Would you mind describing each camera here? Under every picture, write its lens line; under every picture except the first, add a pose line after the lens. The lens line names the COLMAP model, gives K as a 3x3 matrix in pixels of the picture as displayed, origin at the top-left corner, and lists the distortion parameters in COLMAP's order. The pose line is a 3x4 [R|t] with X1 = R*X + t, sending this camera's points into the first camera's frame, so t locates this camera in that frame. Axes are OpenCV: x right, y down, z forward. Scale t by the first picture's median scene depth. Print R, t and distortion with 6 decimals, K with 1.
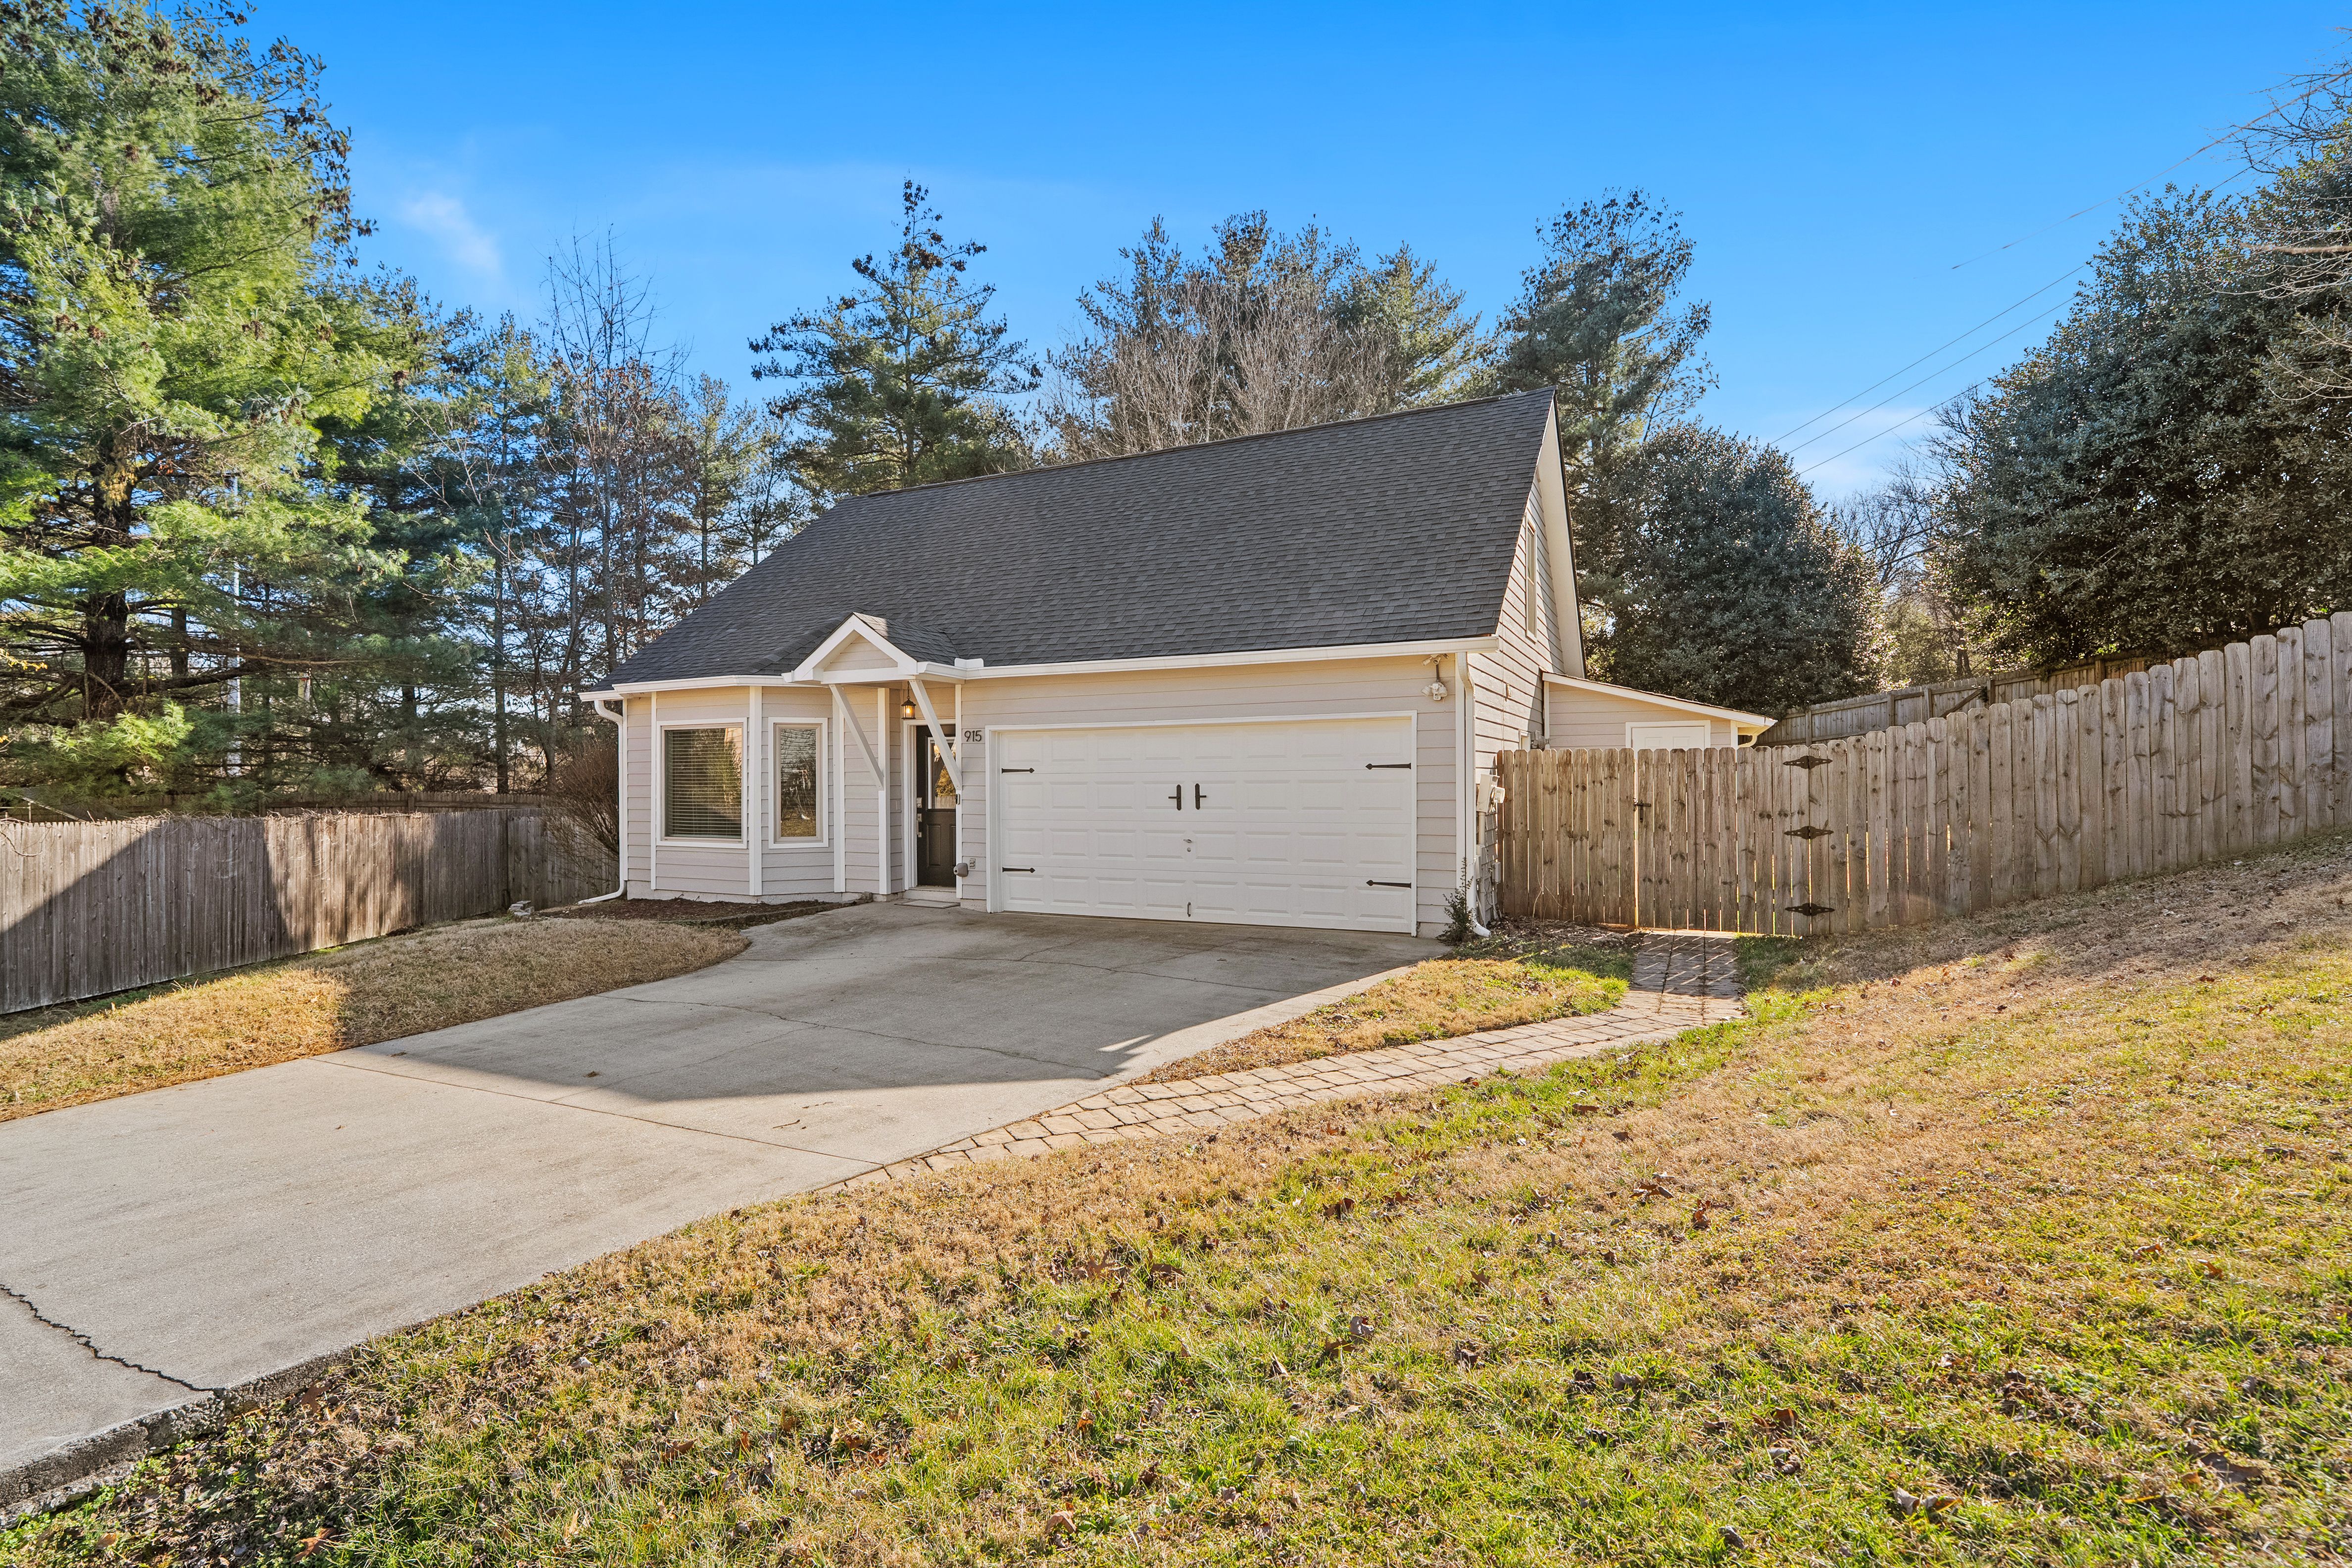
lens RADIAL K [[1075.1, 0, 1180.3], [0, 1075.1, 773.4], [0, 0, 1]] dist [-0.005086, -0.000084]
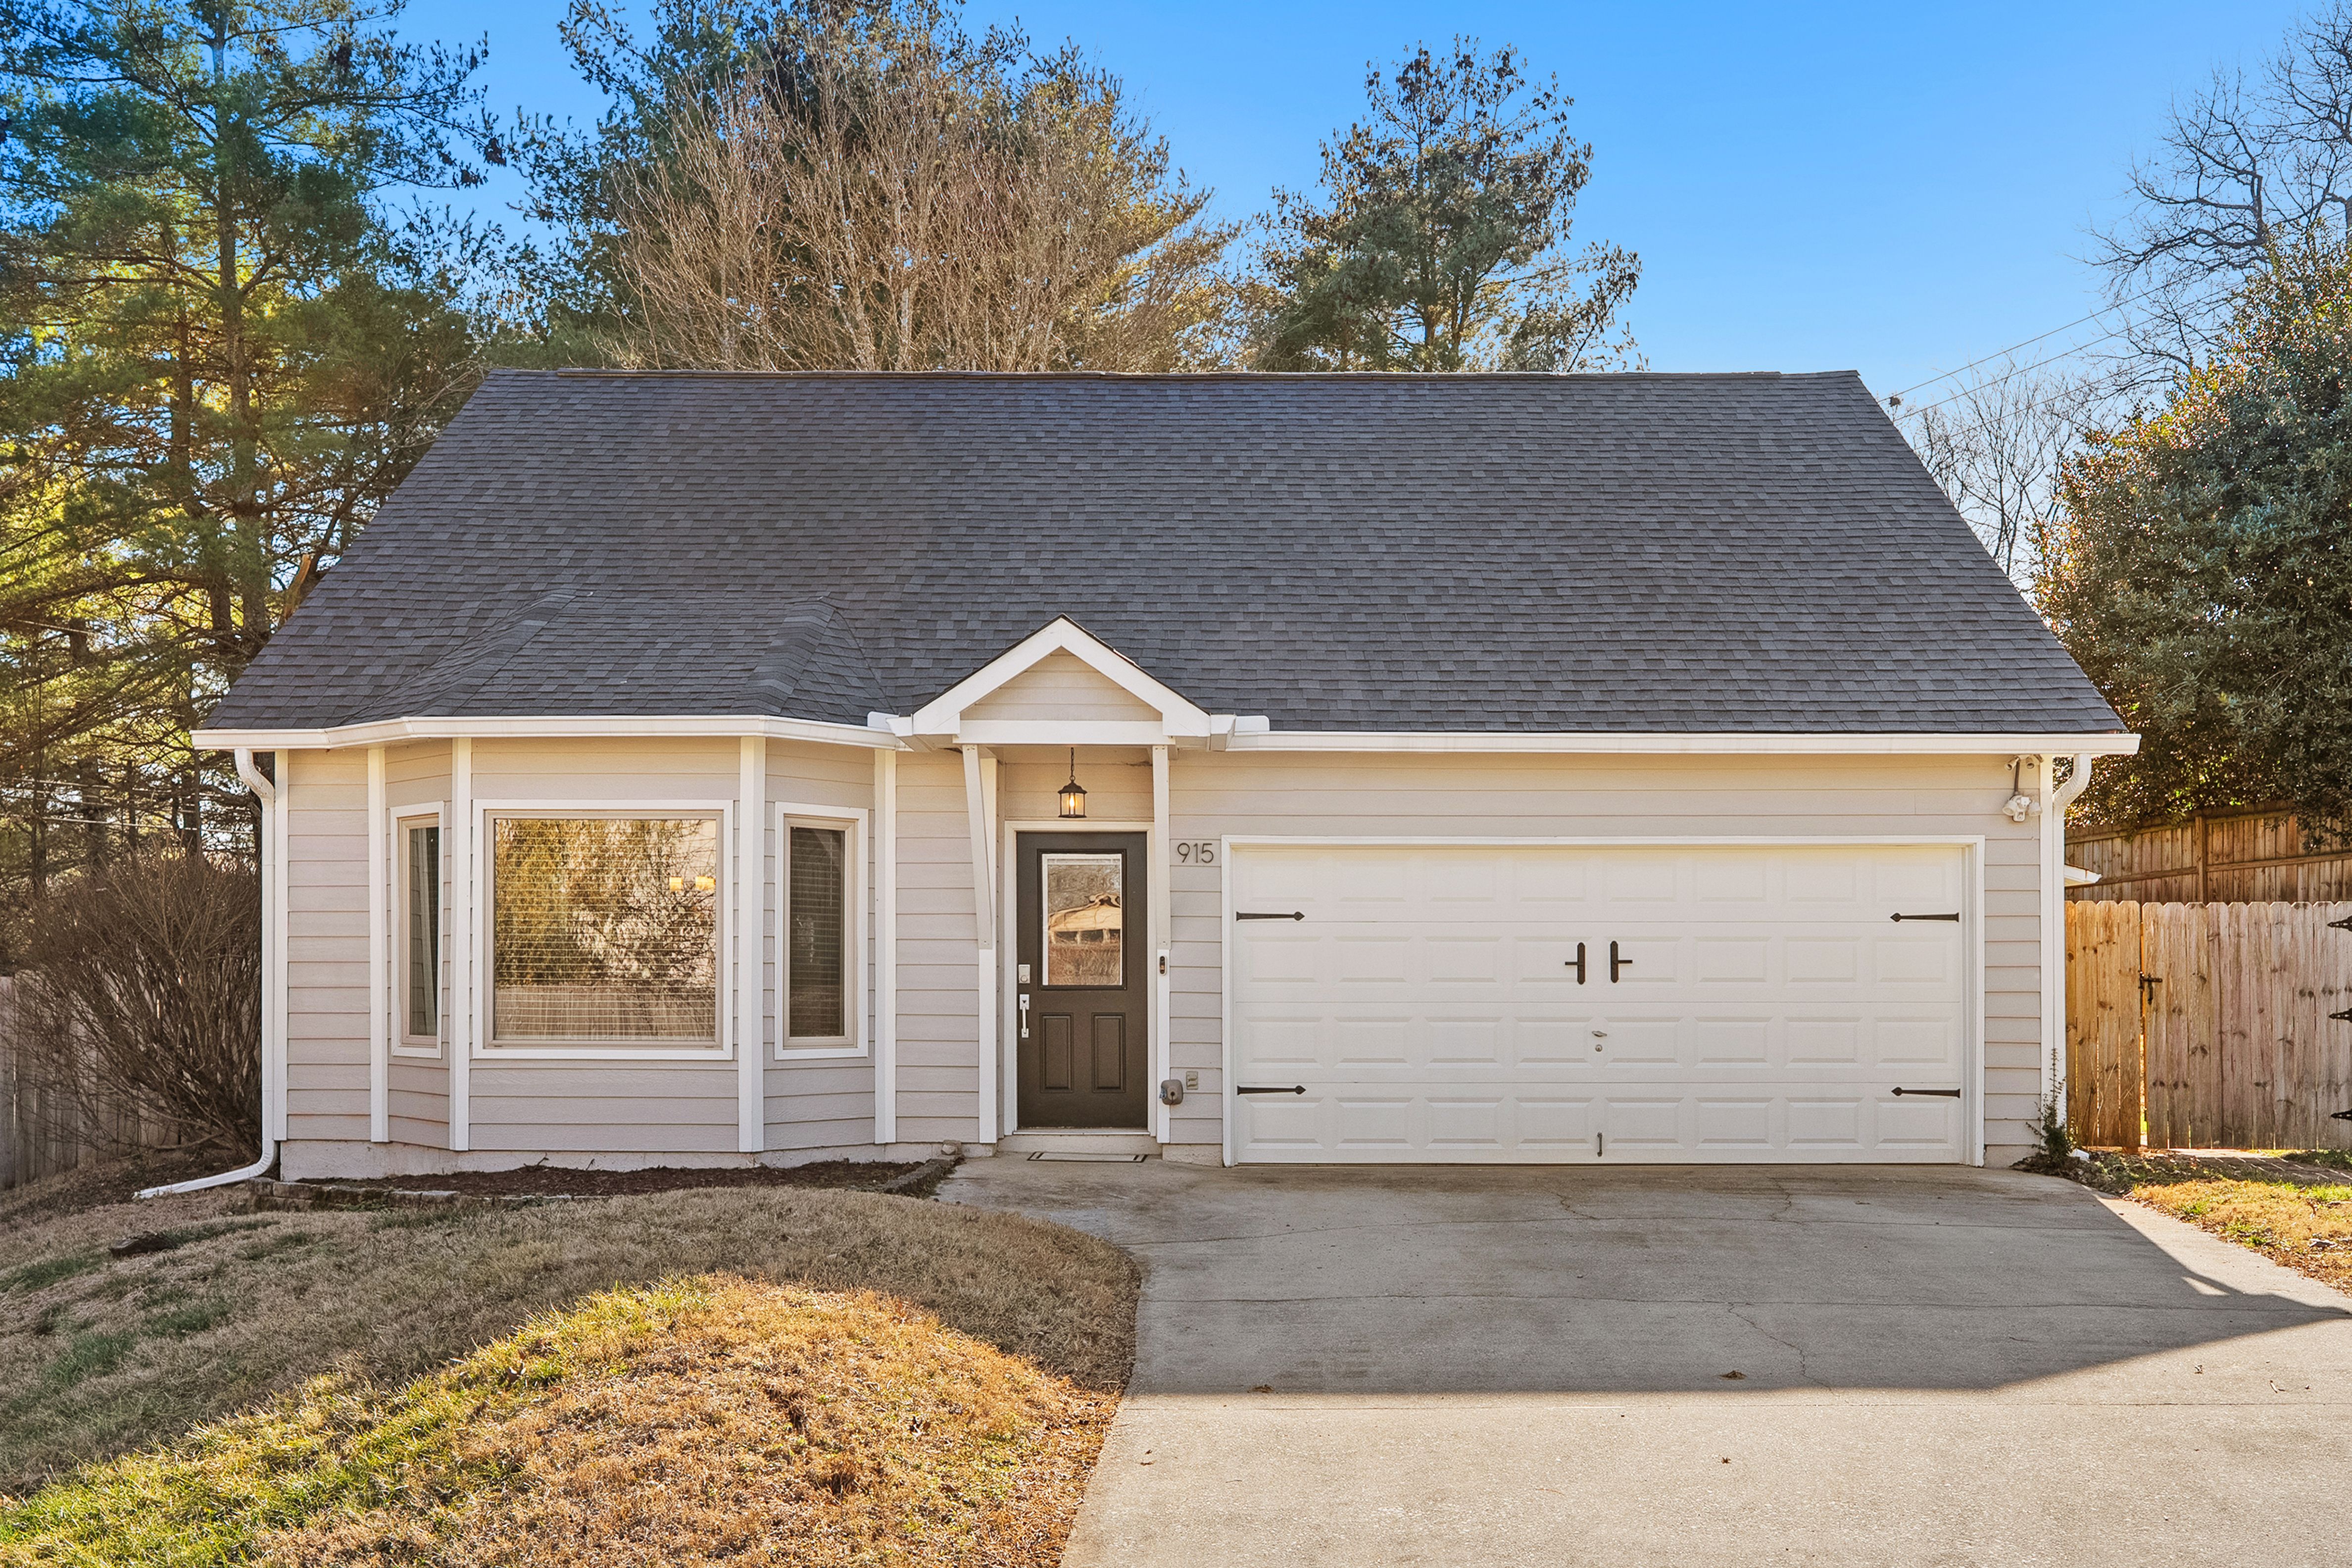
lens RADIAL K [[1971.4, 0, 1188.8], [0, 1971.4, 970.6], [0, 0, 1]] dist [-0.002833, -0.007020]
pose [[0.900628, 0.012001, 0.434426, -0.614030], [-0.010074, 0.999927, -0.006739, 0.032253], [-0.434475, 0.001693, 0.900682, 0.072444]]
